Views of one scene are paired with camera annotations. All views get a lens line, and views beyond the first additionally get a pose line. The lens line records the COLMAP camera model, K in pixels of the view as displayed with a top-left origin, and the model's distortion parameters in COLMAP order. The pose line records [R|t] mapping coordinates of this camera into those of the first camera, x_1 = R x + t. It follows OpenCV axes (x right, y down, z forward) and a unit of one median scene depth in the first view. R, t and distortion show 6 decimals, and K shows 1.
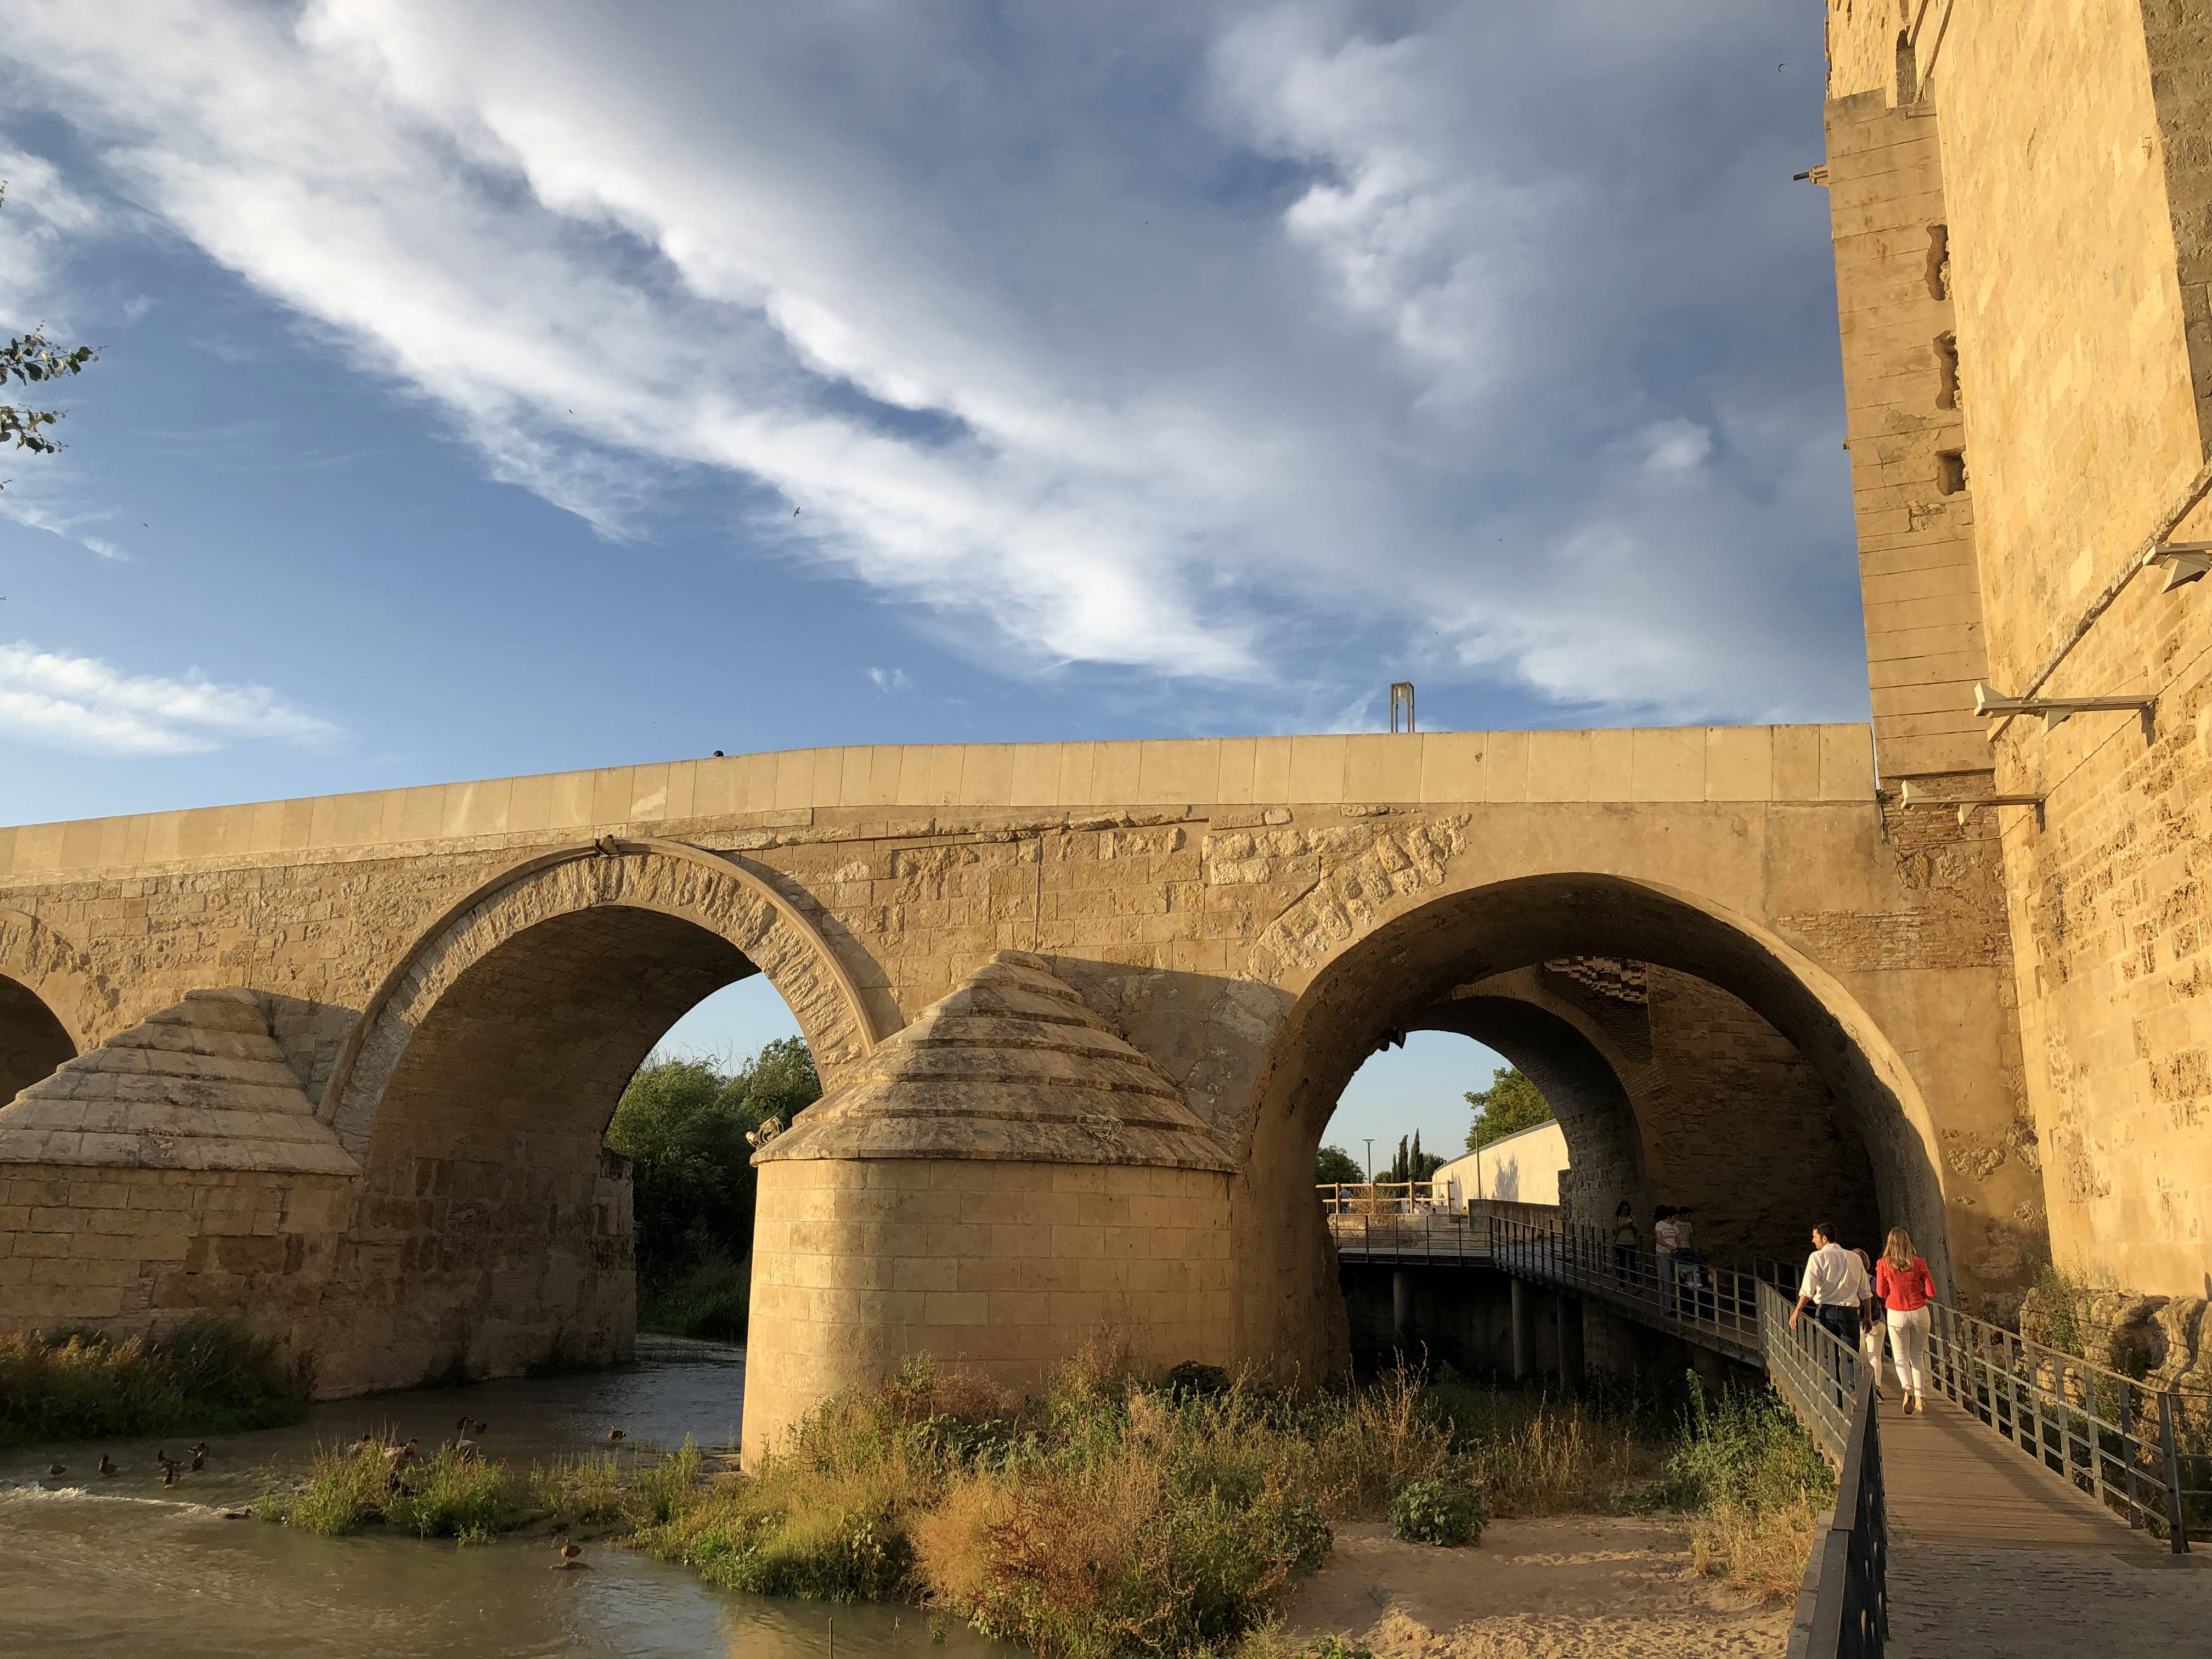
lens RADIAL K [[1797.7, 0, 1052.0], [0, 1797.7, 821.7], [0, 0, 1]] dist [0.092362, -0.175572]
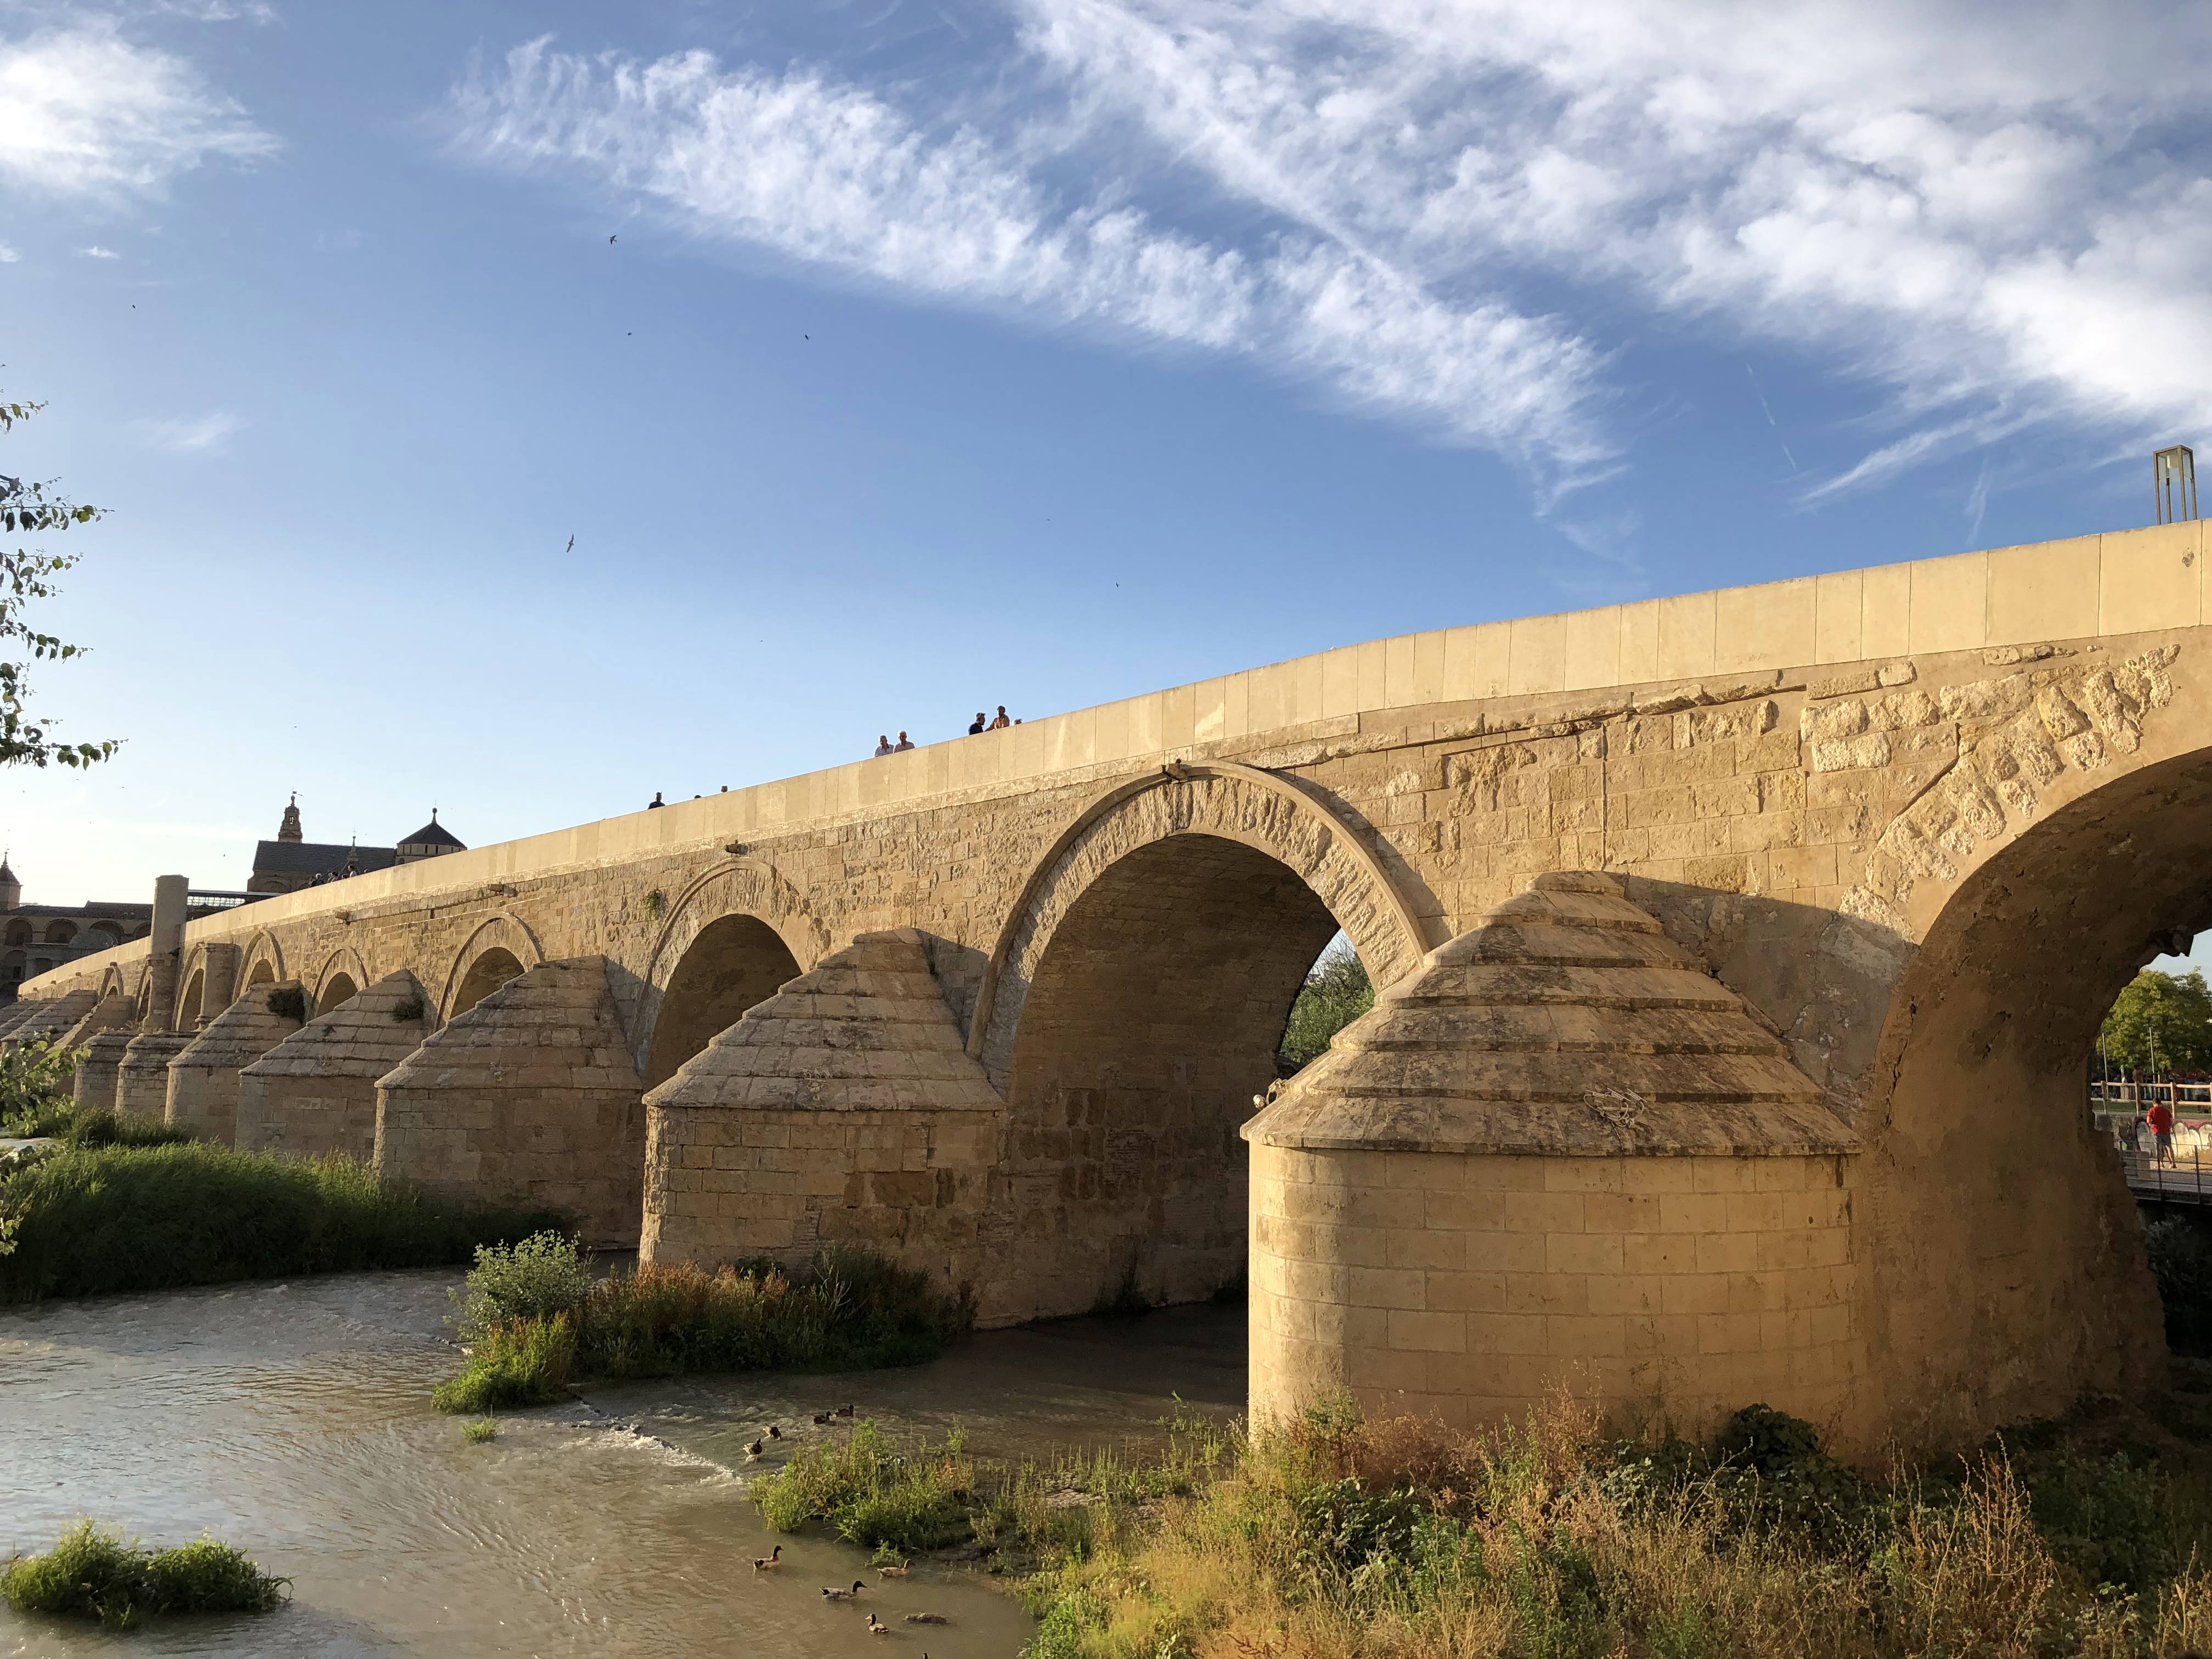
lens RADIAL K [[1797.7, 0, 1052.0], [0, 1797.7, 821.7], [0, 0, 1]] dist [0.092362, -0.175572]
pose [[0.878124, -0.072687, -0.472879, 0.147285], [0.110238, 0.992537, 0.052143, -0.017424], [0.465559, -0.097917, 0.879583, 0.152116]]
